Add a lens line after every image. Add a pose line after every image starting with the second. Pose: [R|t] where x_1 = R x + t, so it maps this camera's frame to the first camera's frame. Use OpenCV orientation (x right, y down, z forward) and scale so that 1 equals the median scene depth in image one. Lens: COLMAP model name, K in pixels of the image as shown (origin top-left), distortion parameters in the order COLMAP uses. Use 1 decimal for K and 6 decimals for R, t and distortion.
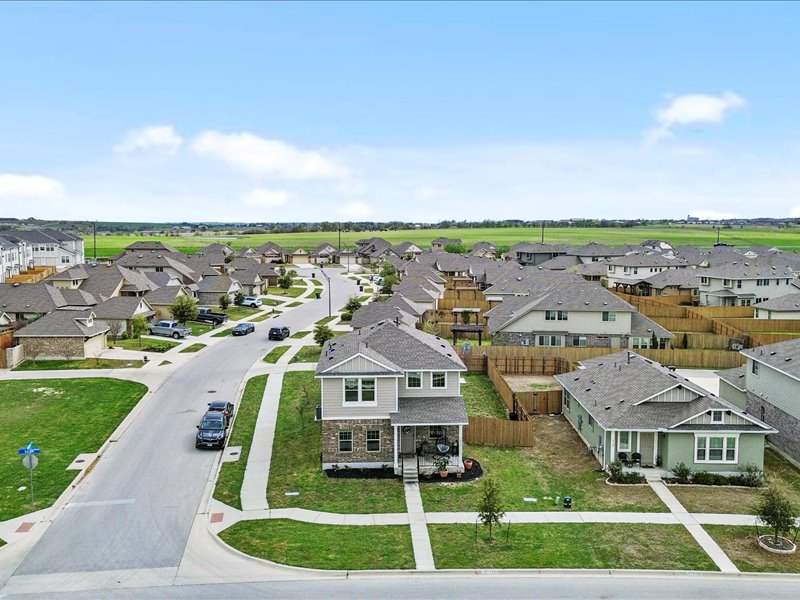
lens RADIAL K [[751.0, 0, 400.5], [0, 751.0, 303.6], [0, 0, 1]] dist [0.122419, -0.195397]
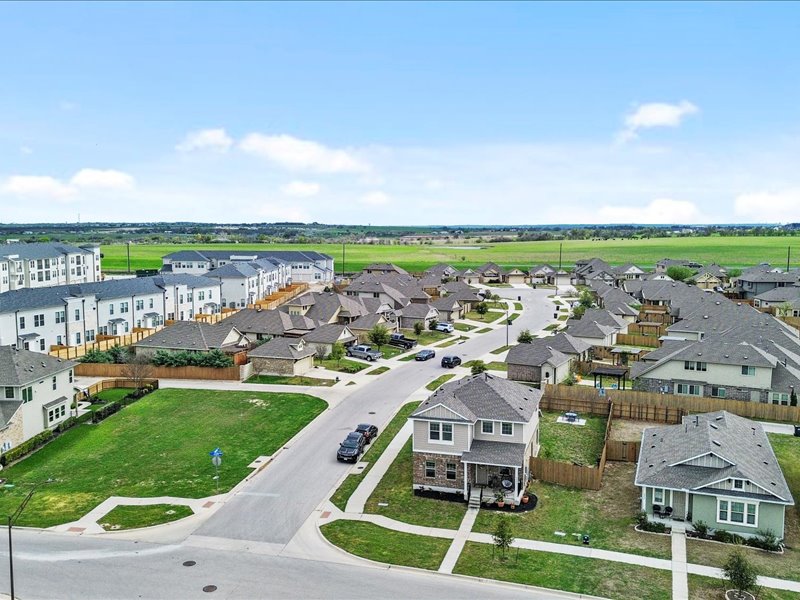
lens RADIAL K [[751.0, 0, 400.5], [0, 751.0, 303.6], [0, 0, 1]] dist [0.122419, -0.195397]
pose [[0.943355, 0.037988, -0.329603, 0.291915], [-0.038610, 0.999243, 0.004661, -0.106842], [0.329530, 0.008329, 0.944108, -0.253033]]
